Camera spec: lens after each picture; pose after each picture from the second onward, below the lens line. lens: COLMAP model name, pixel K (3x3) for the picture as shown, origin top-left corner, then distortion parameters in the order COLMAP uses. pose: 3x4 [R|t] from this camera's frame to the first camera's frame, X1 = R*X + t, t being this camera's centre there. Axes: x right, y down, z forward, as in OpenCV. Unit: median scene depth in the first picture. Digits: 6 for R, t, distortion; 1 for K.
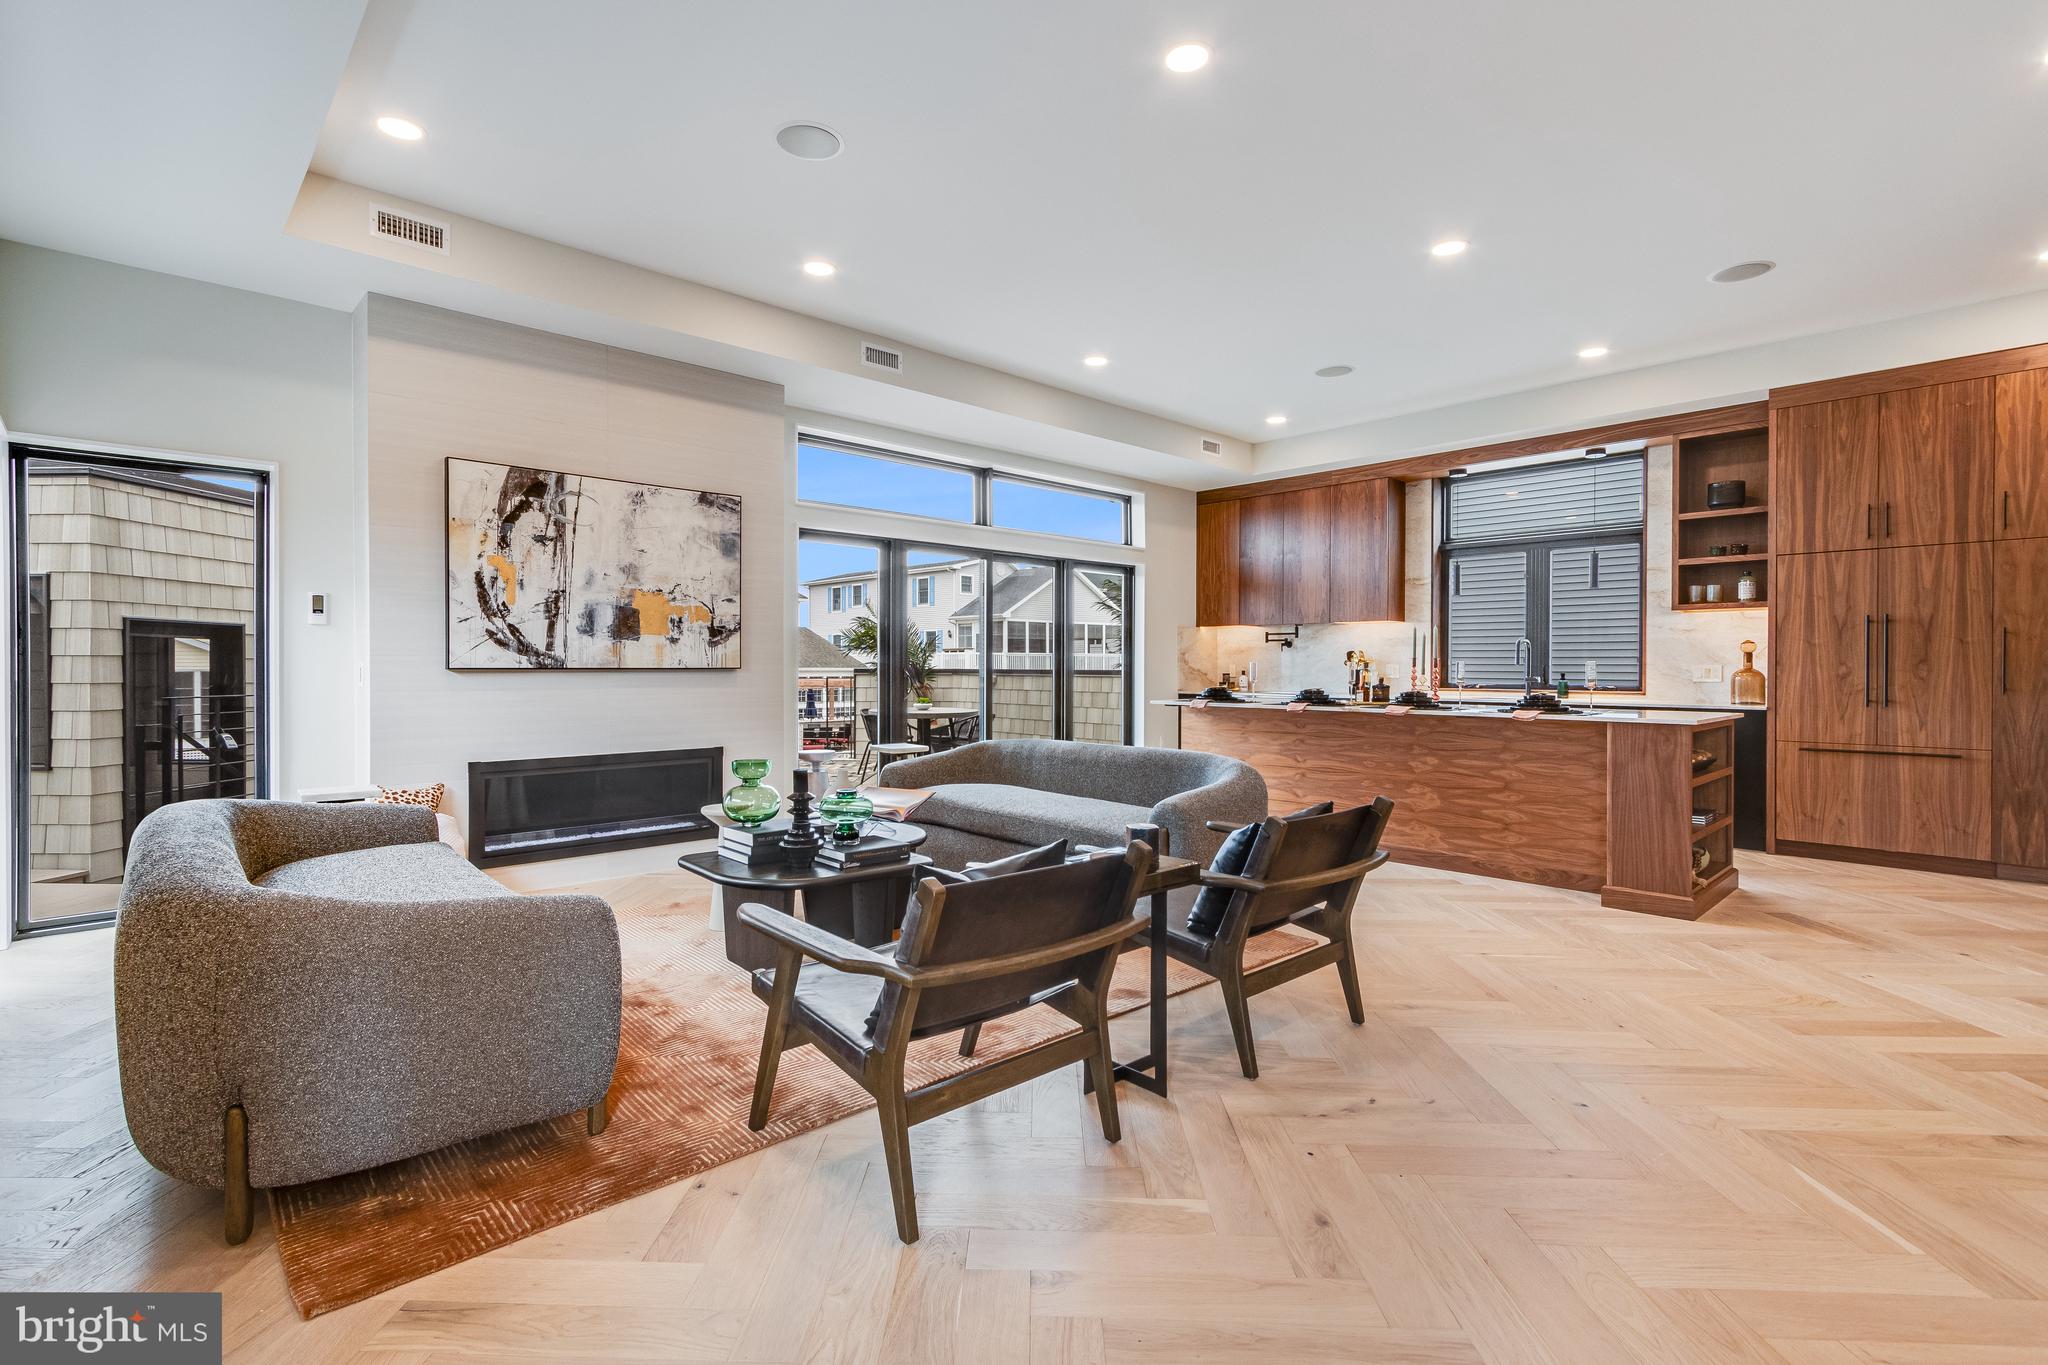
lens RADIAL K [[957.2, 0, 1016.2], [0, 957.2, 676.5], [0, 0, 1]] dist [0.009026, 0.000392]
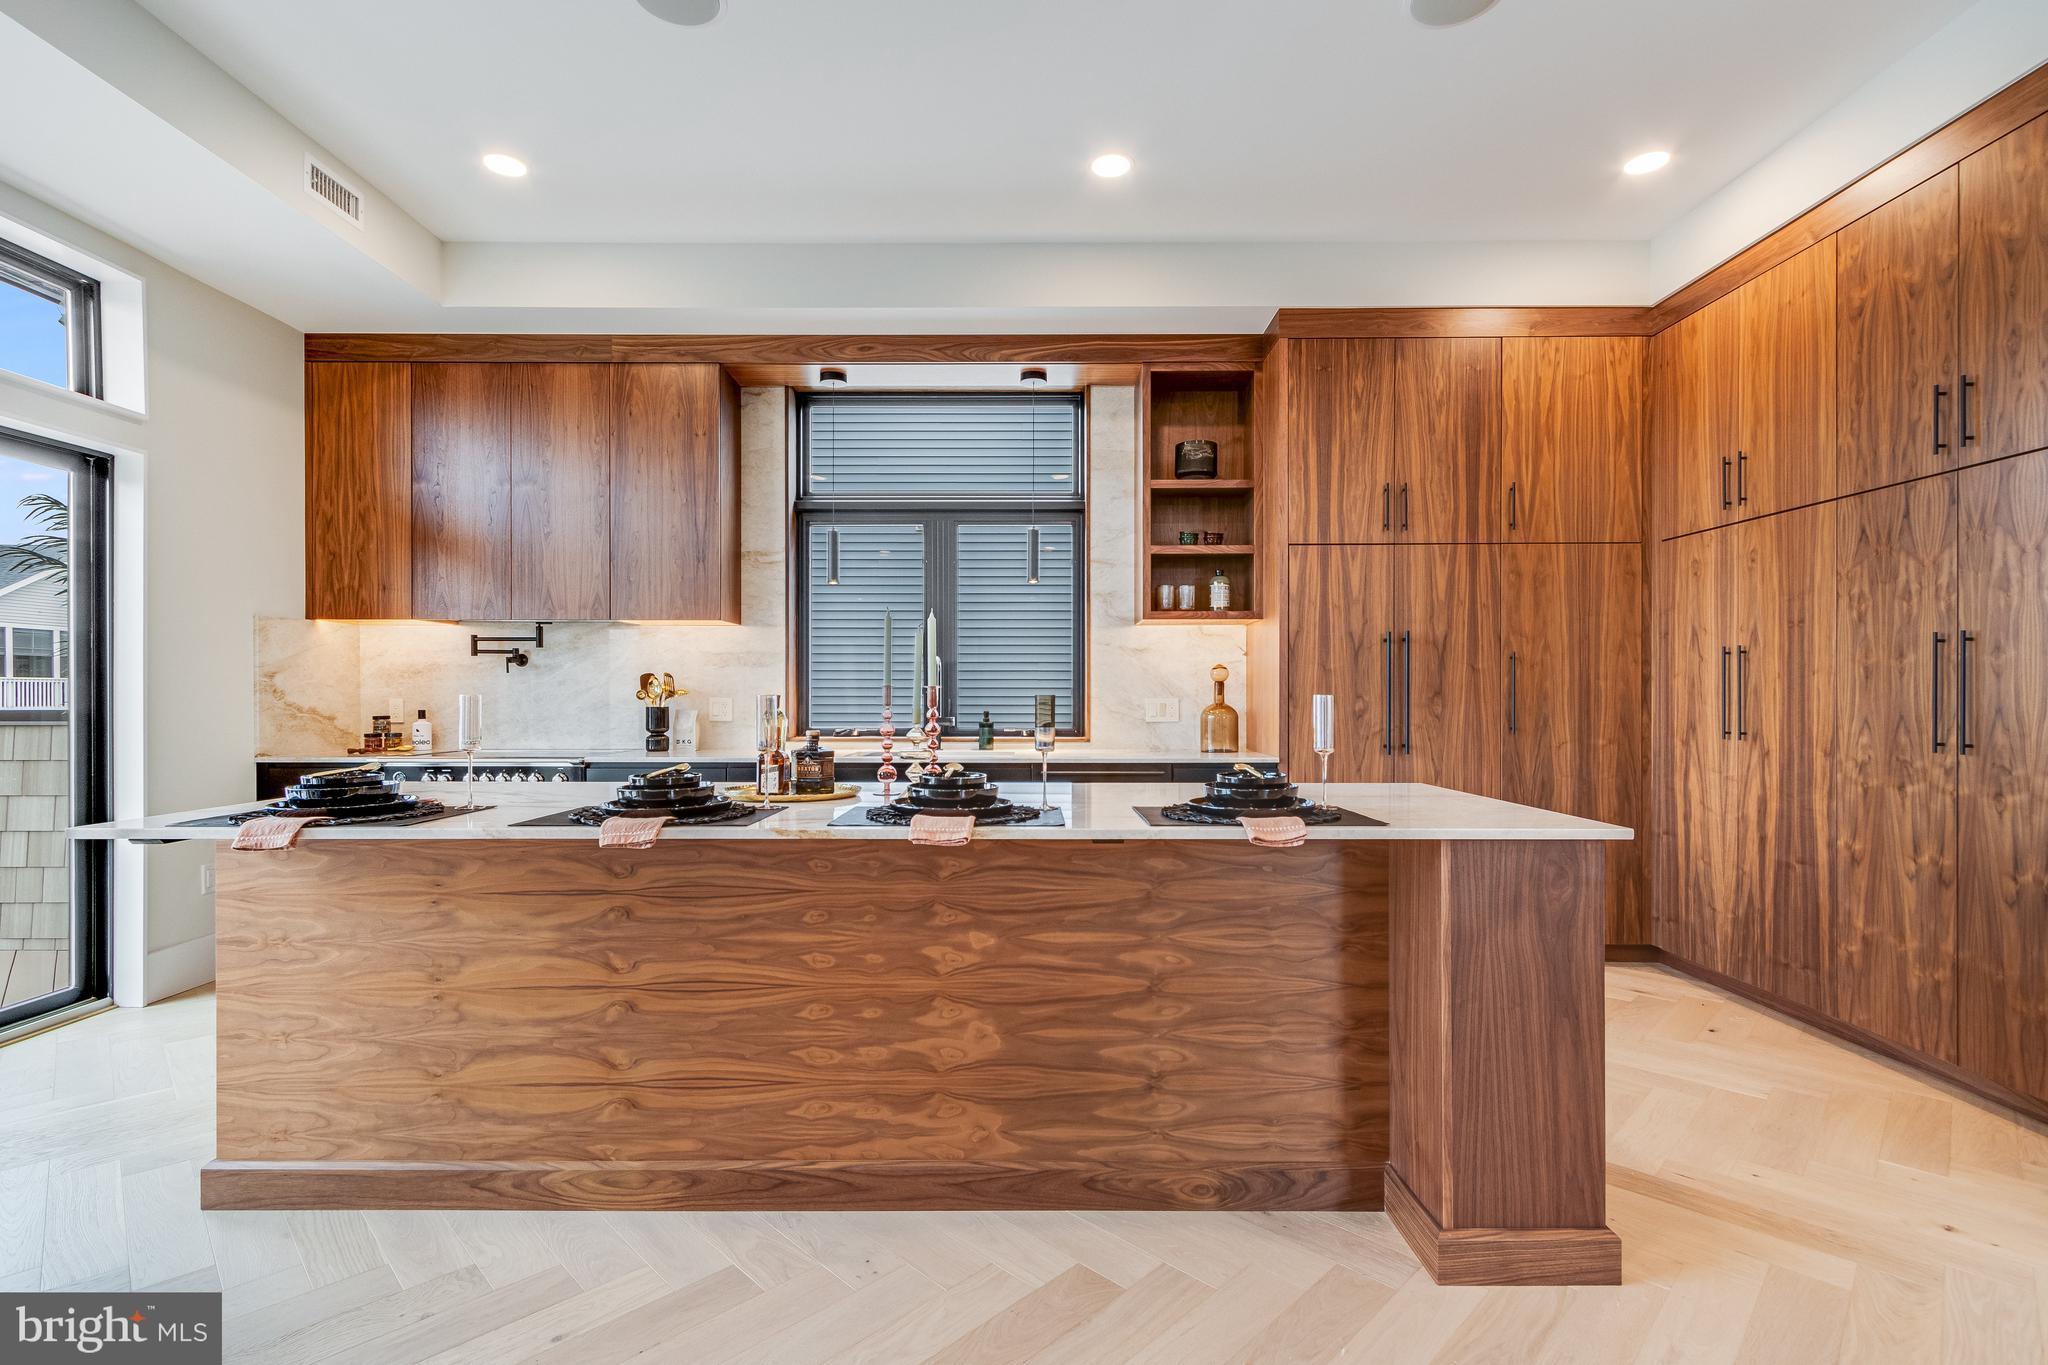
lens RADIAL K [[957.2, 0, 1022.5], [0, 957.2, 695.2], [0, 0, 1]] dist [0.009026, 0.000392]
pose [[0.694117, -0.001550, 0.719861, 0.157919], [0.009888, 0.999924, -0.007382, -0.012254], [-0.719795, 0.012242, 0.694079, 0.714443]]
